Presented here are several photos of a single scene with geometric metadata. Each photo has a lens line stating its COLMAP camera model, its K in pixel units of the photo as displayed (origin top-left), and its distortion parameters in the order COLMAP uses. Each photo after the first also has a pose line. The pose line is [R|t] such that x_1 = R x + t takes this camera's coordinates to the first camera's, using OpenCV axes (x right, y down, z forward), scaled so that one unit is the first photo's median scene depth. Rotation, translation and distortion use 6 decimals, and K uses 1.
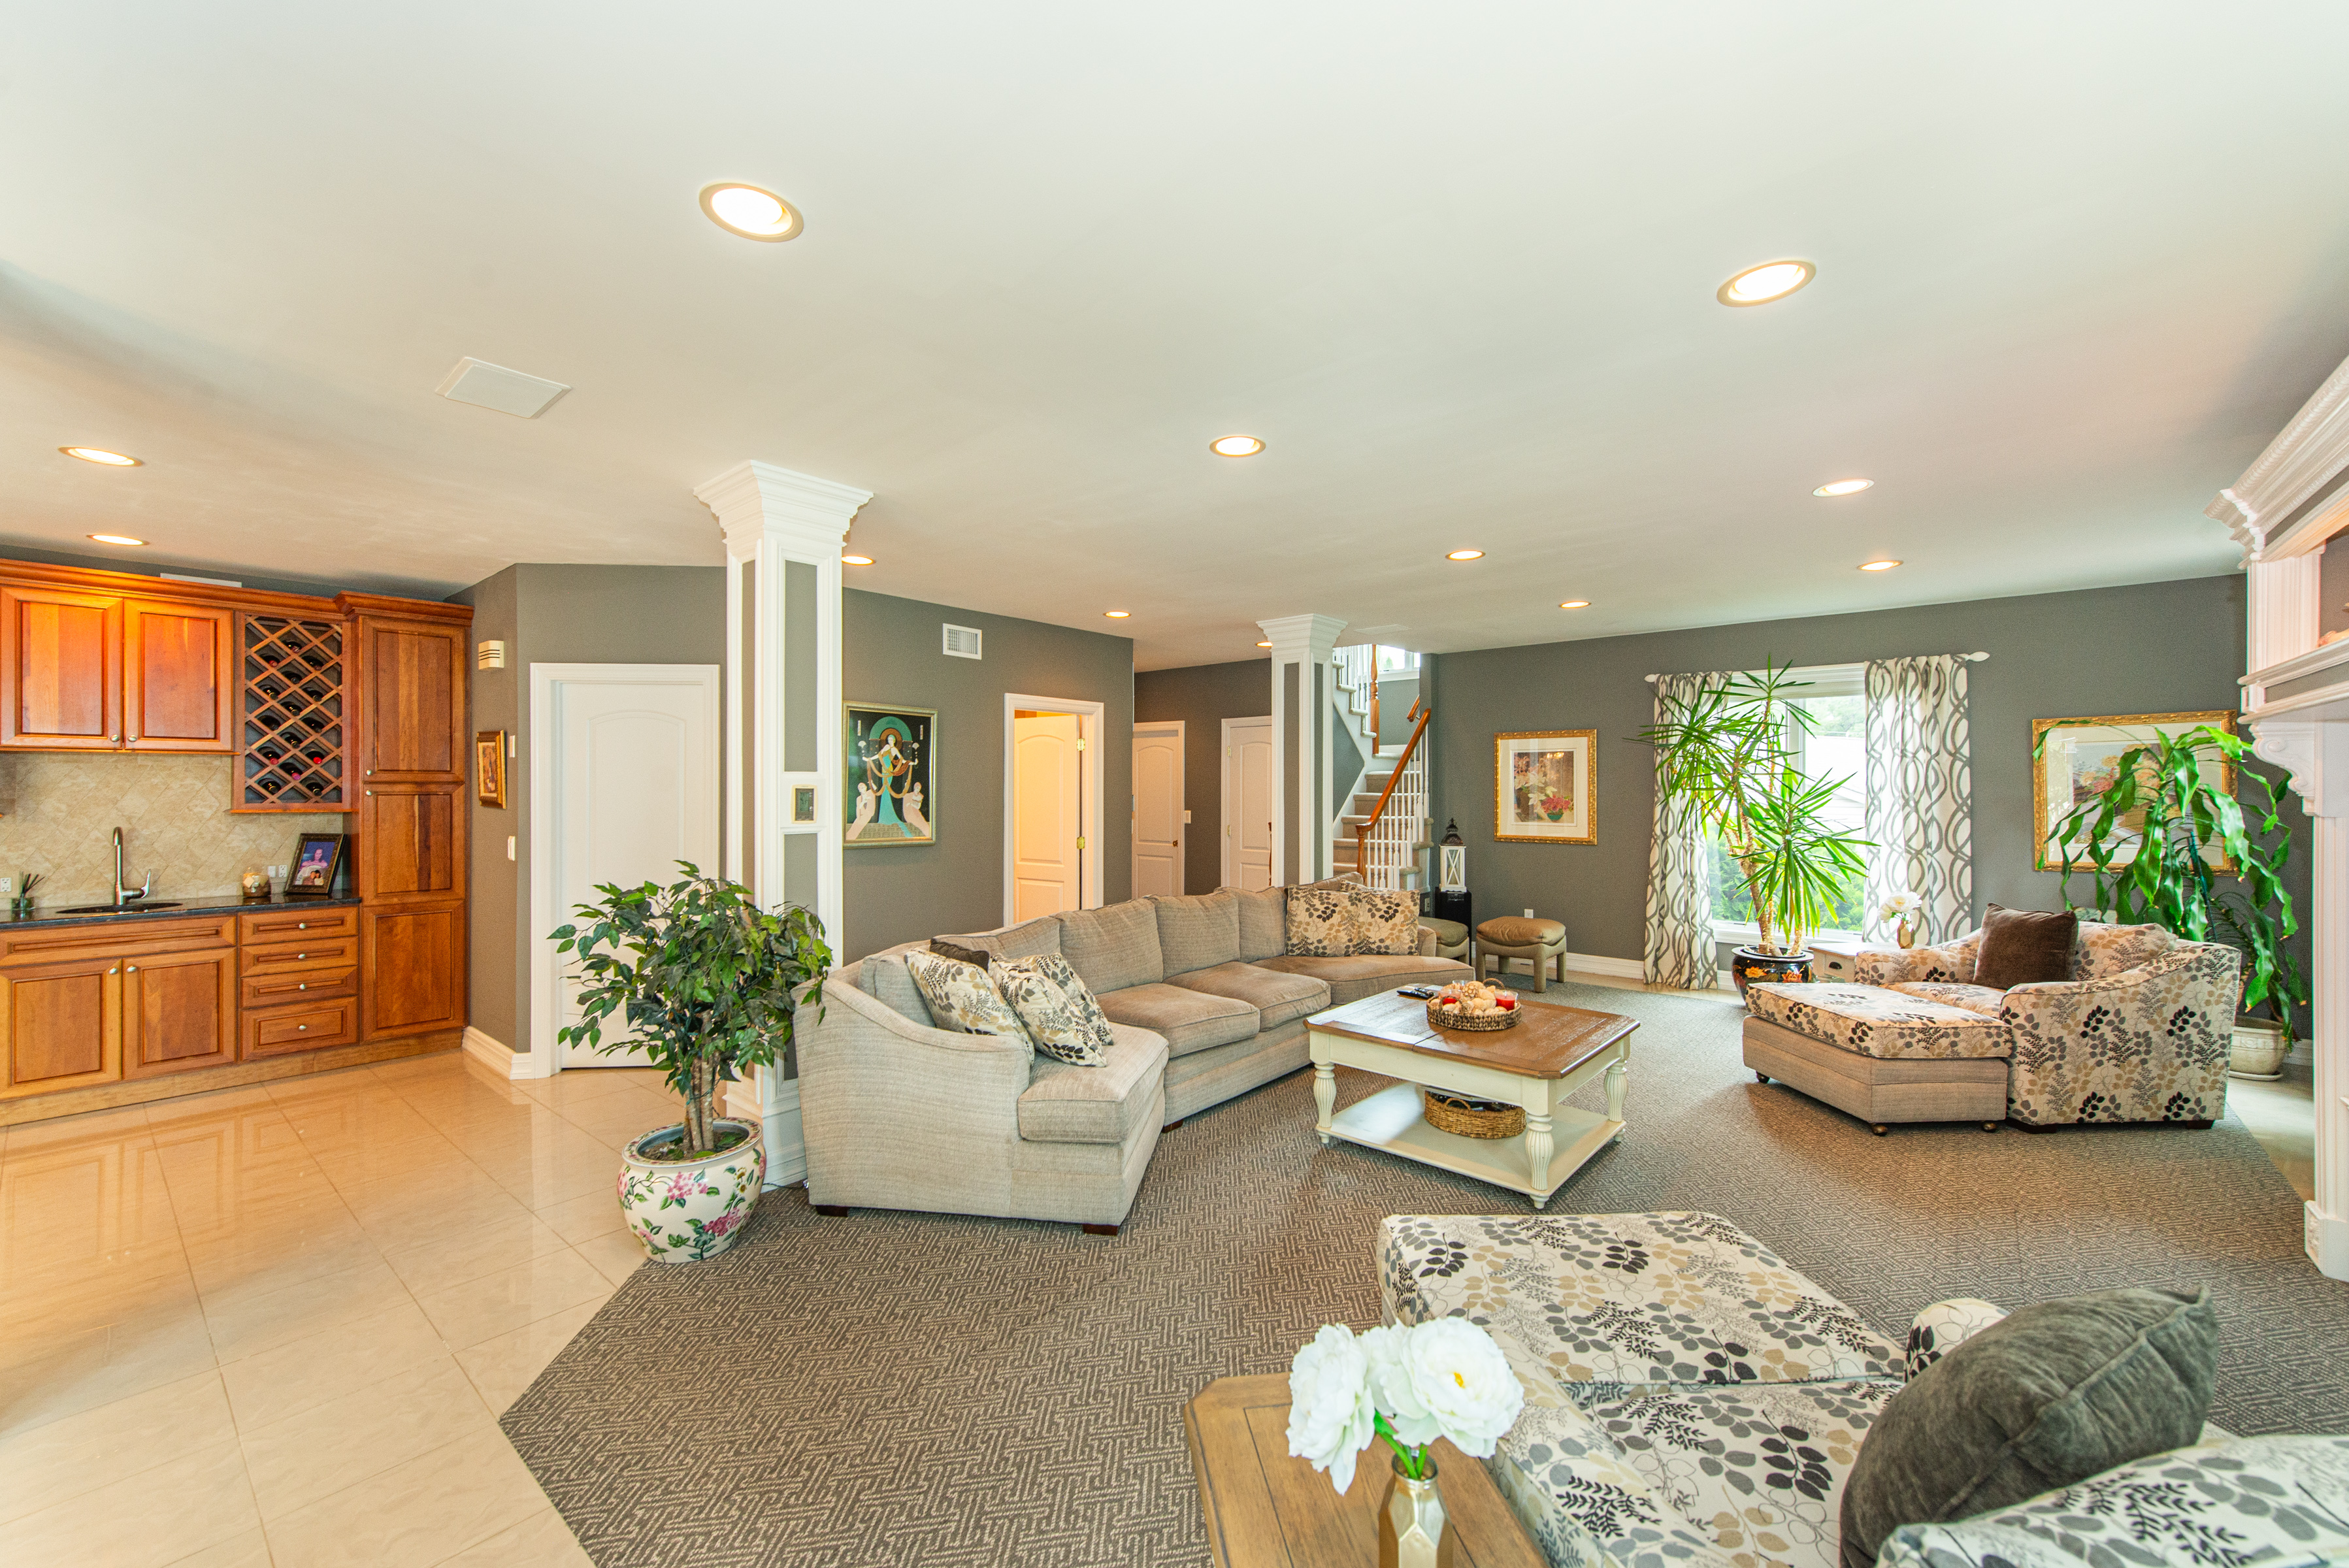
lens RADIAL K [[925.7, 0, 1174.5], [0, 925.7, 784.0], [0, 0, 1]] dist [0.018278, -0.004298]
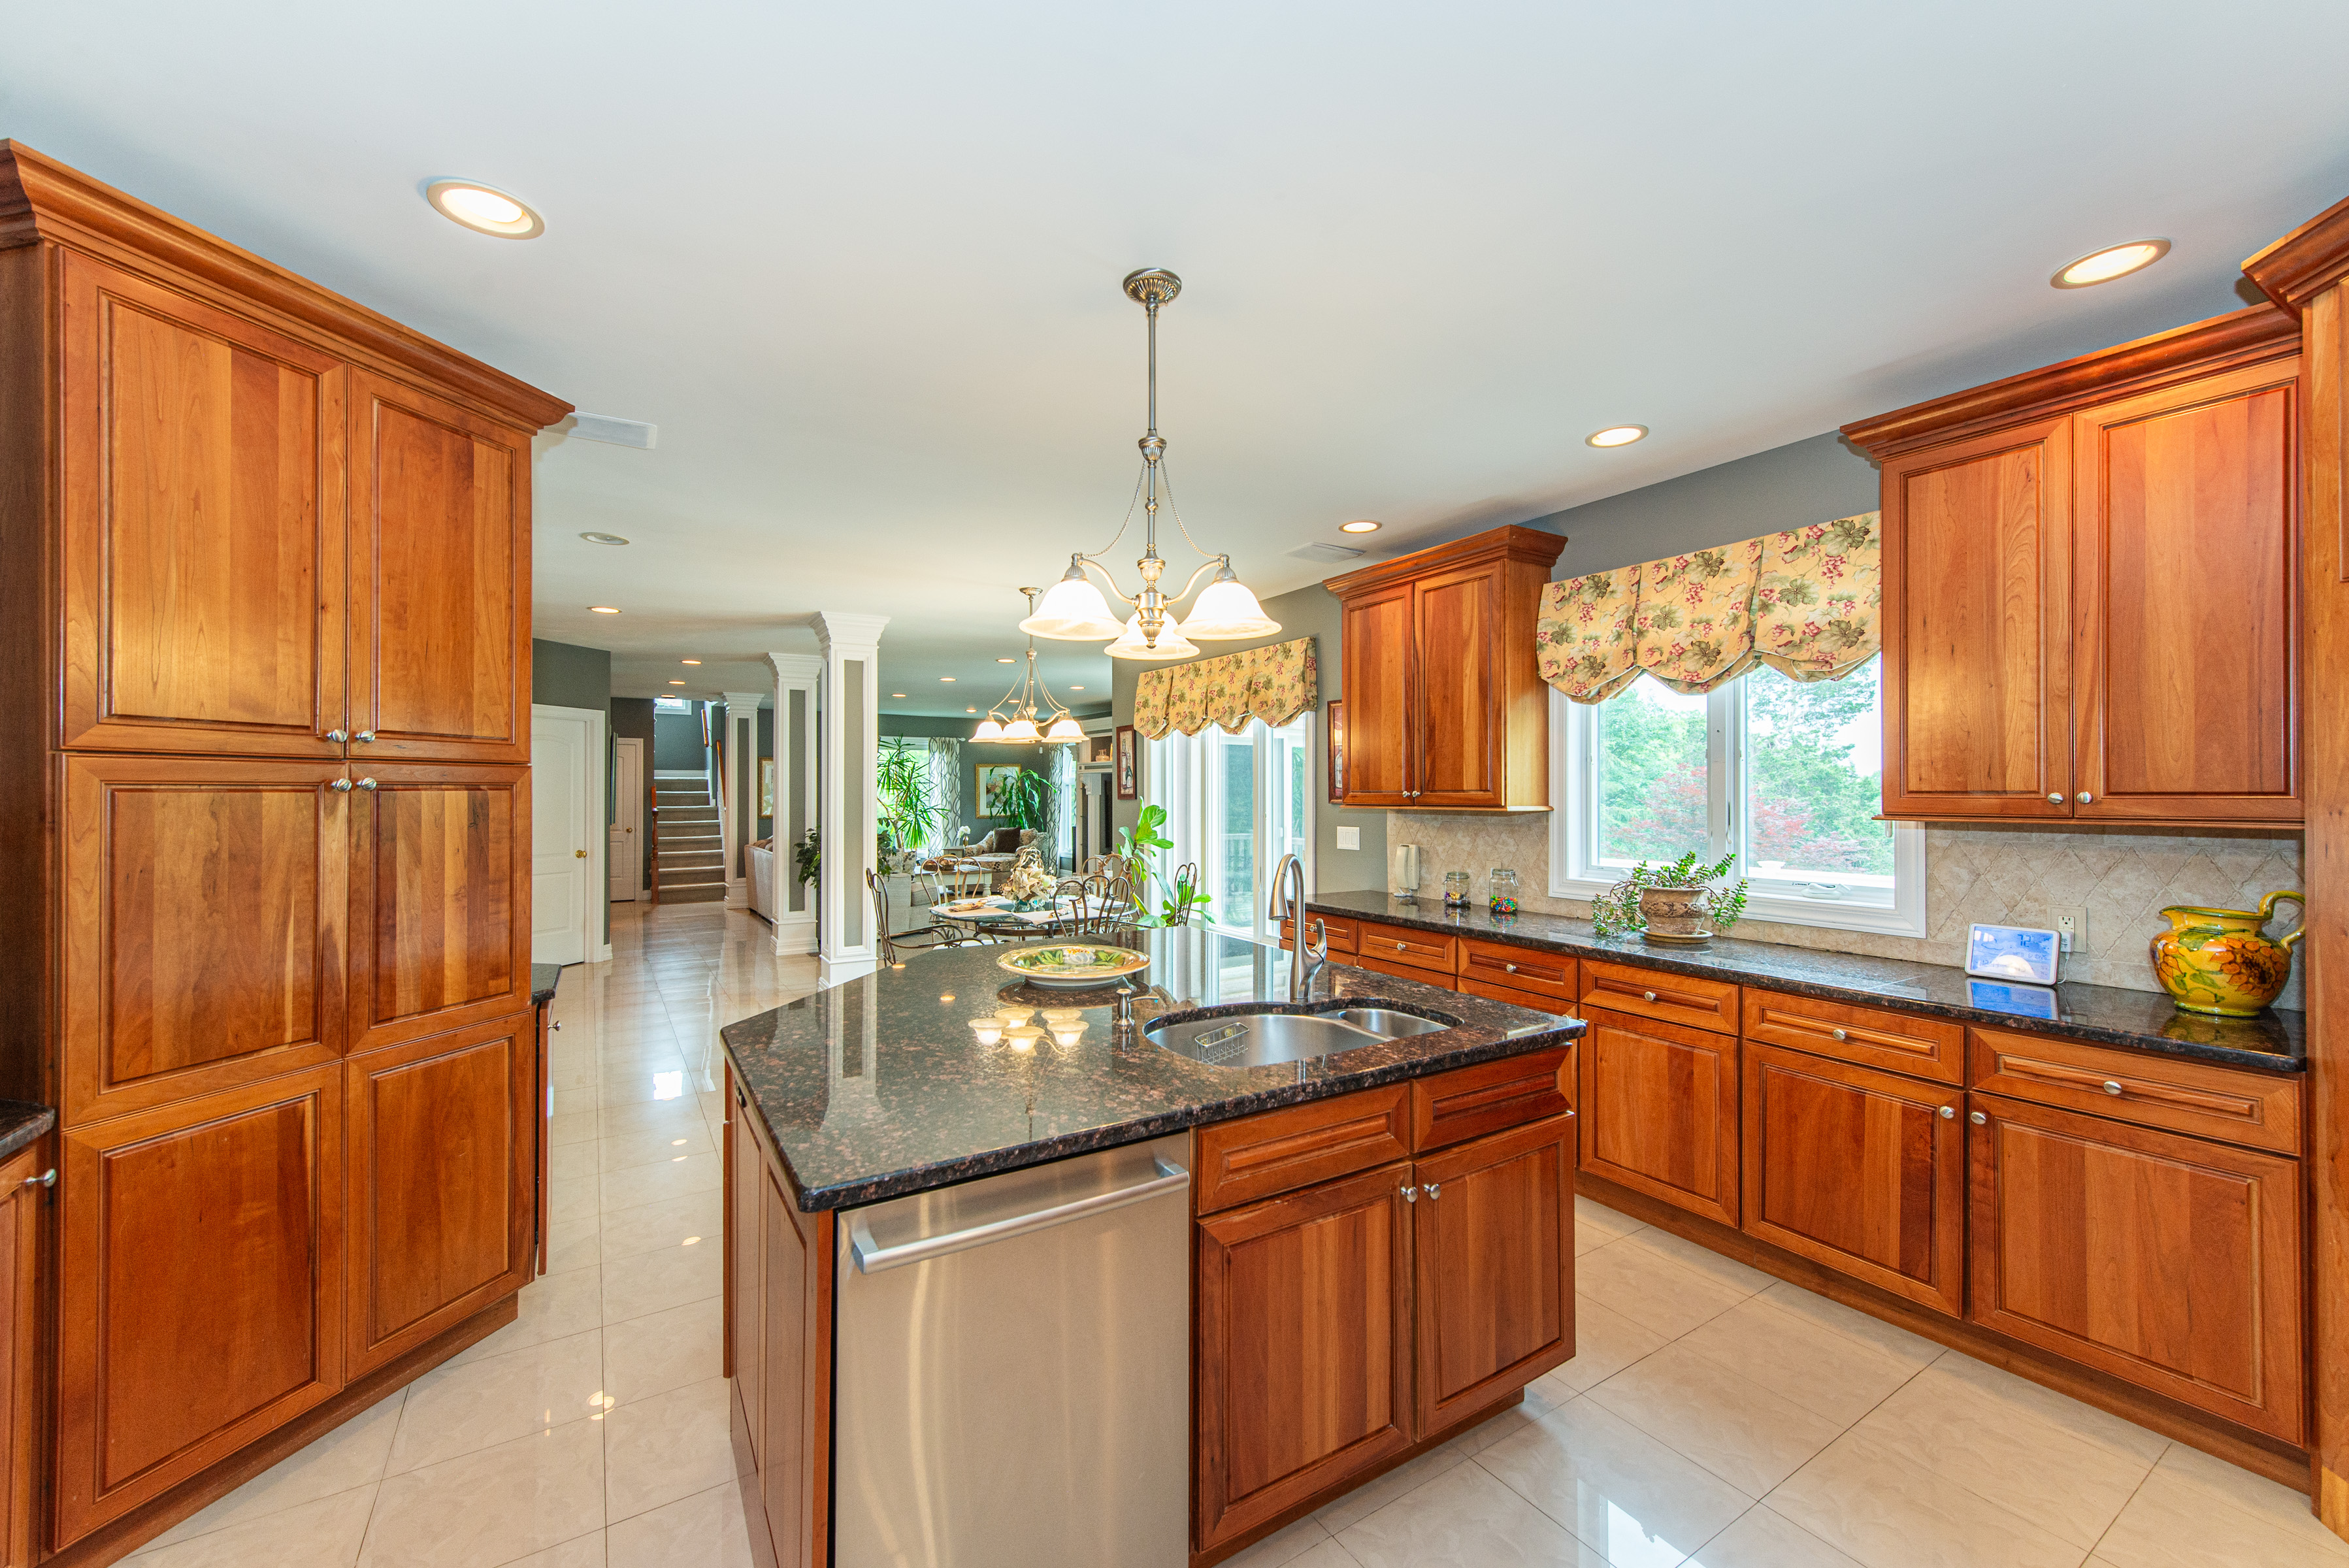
lens RADIAL K [[925.7, 0, 1174.5], [0, 925.7, 784.0], [0, 0, 1]] dist [0.018278, -0.004298]
pose [[0.302614, 0.008234, 0.953078, -1.507064], [-0.005611, 0.999961, -0.006857, 0.005205], [-0.953097, -0.003273, 0.302648, -0.379379]]
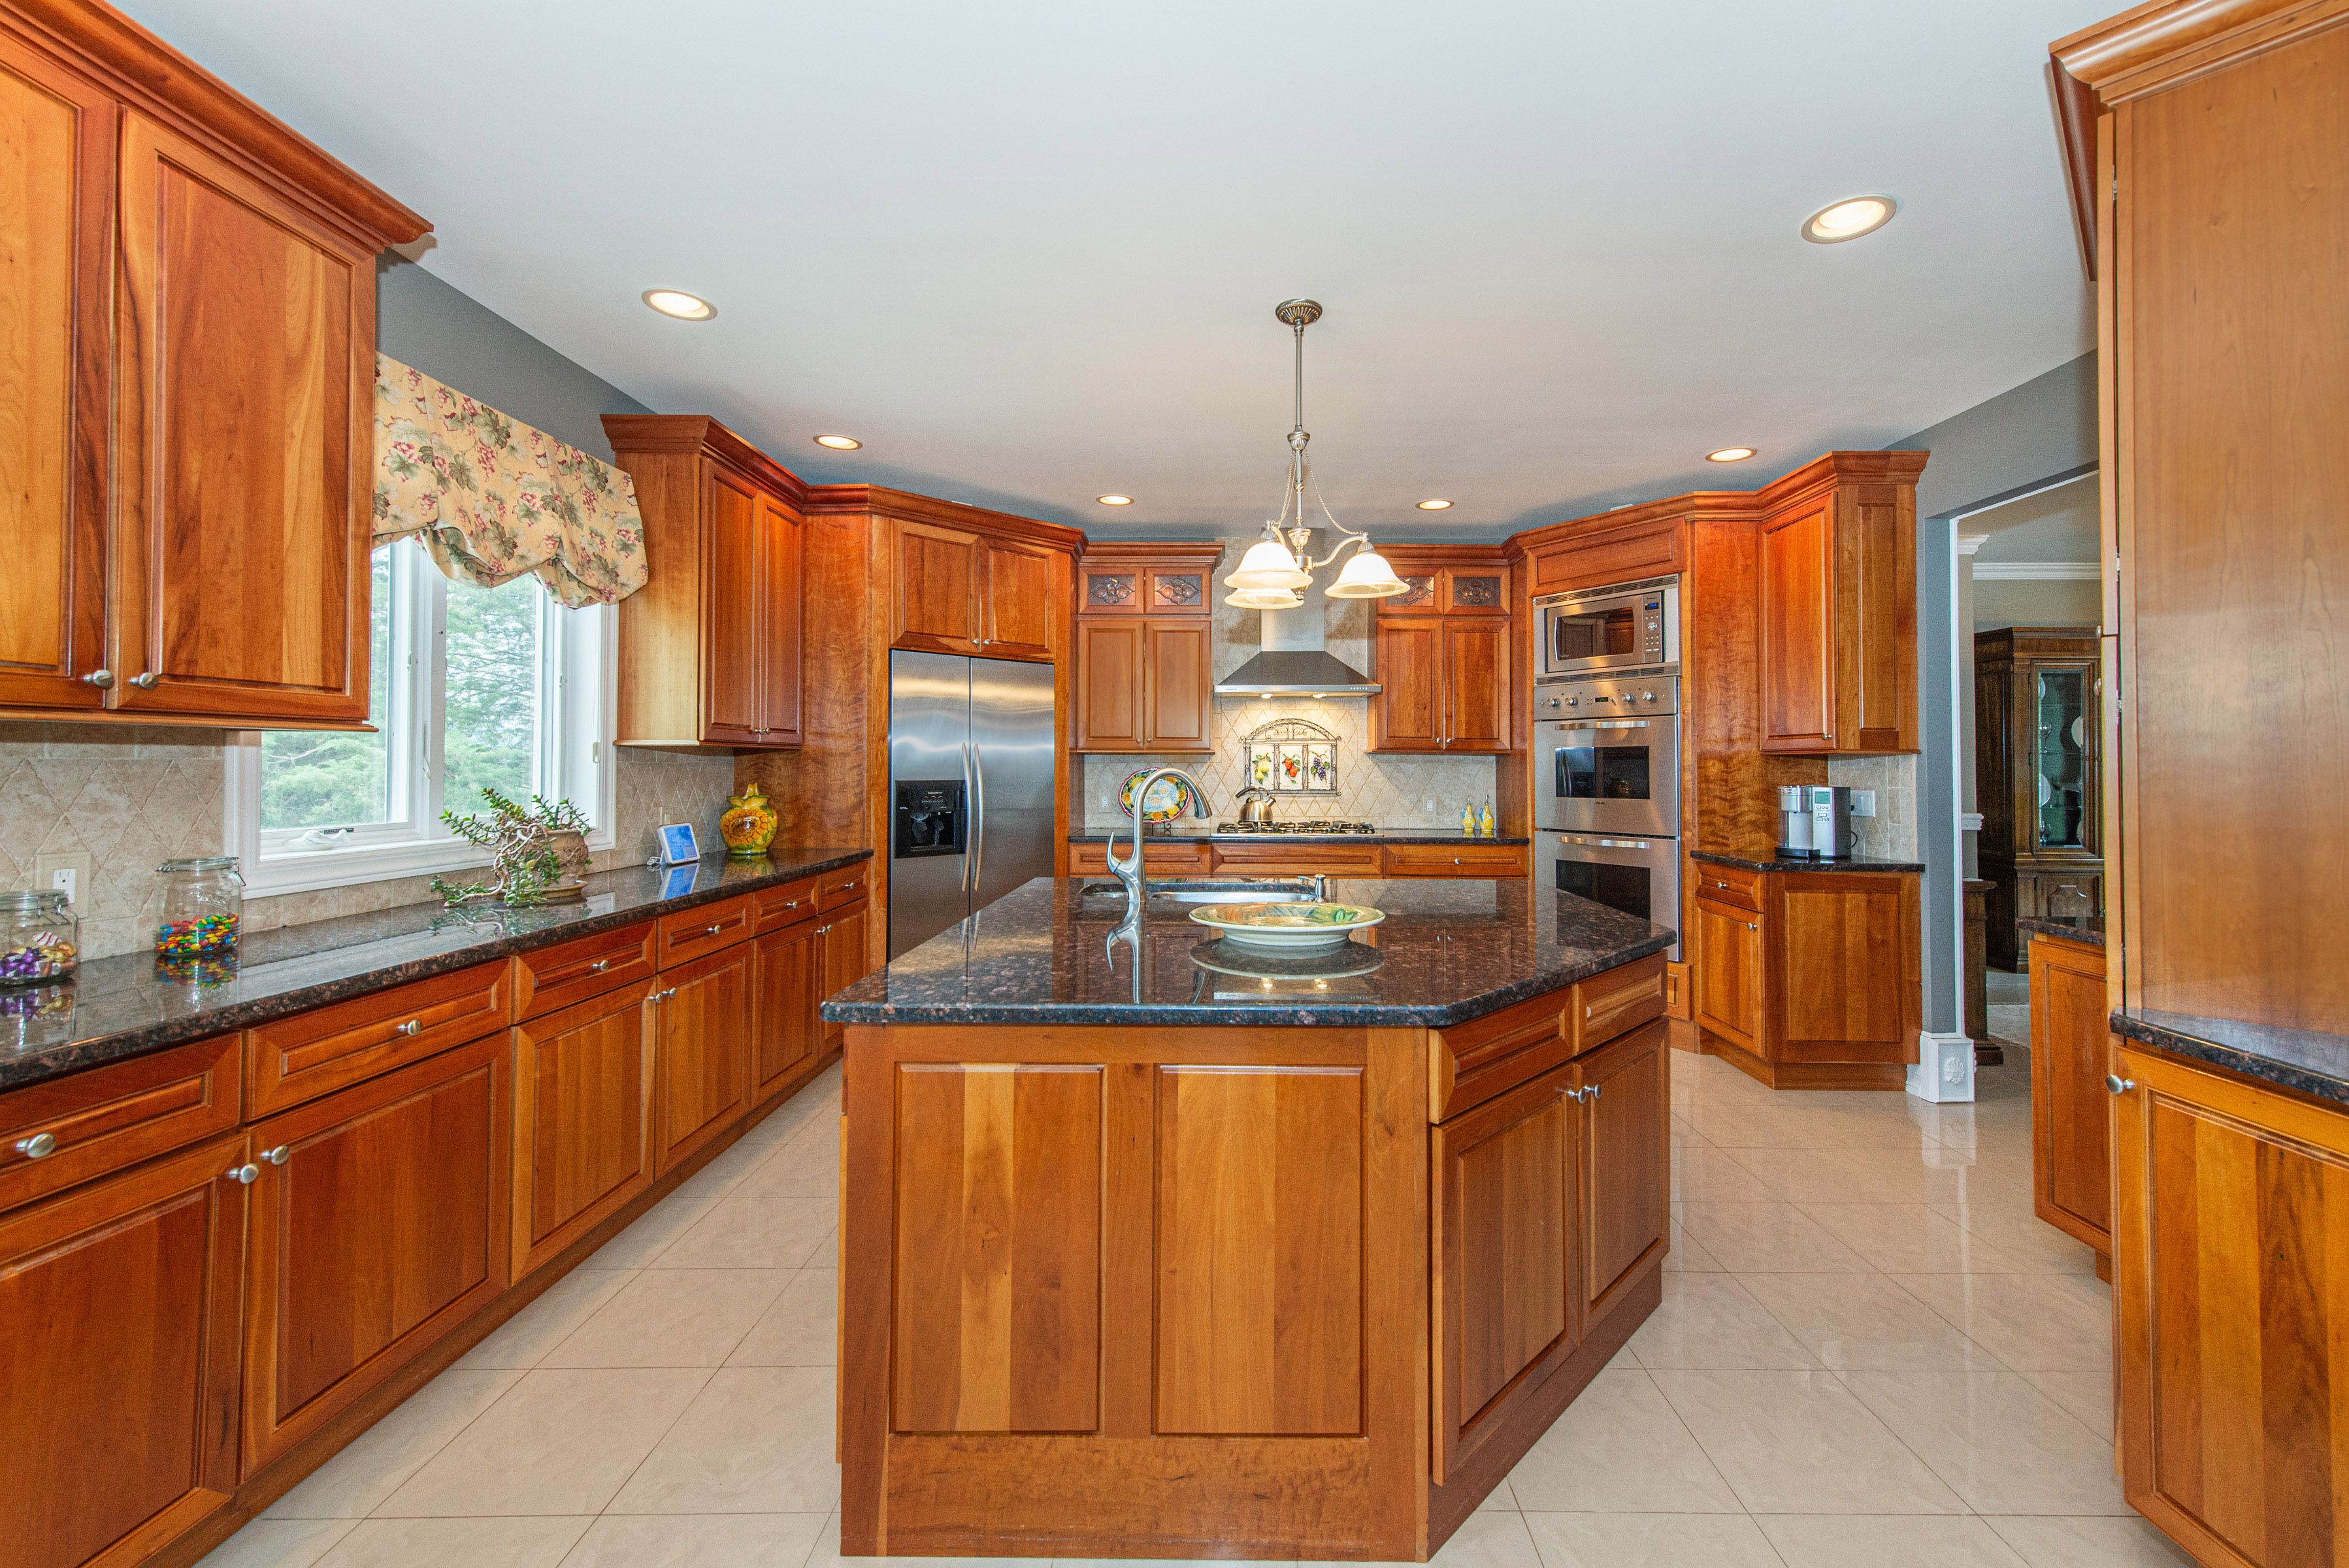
lens RADIAL K [[939.5, 0, 1224.9], [0, 939.5, 750.6], [0, 0, 1]] dist [0.008496, -0.000246]
pose [[-0.756839, -0.012400, -0.653483, -0.779839], [0.000518, 0.999808, -0.019571, 0.034074], [0.653601, -0.015151, -0.756688, 0.100317]]
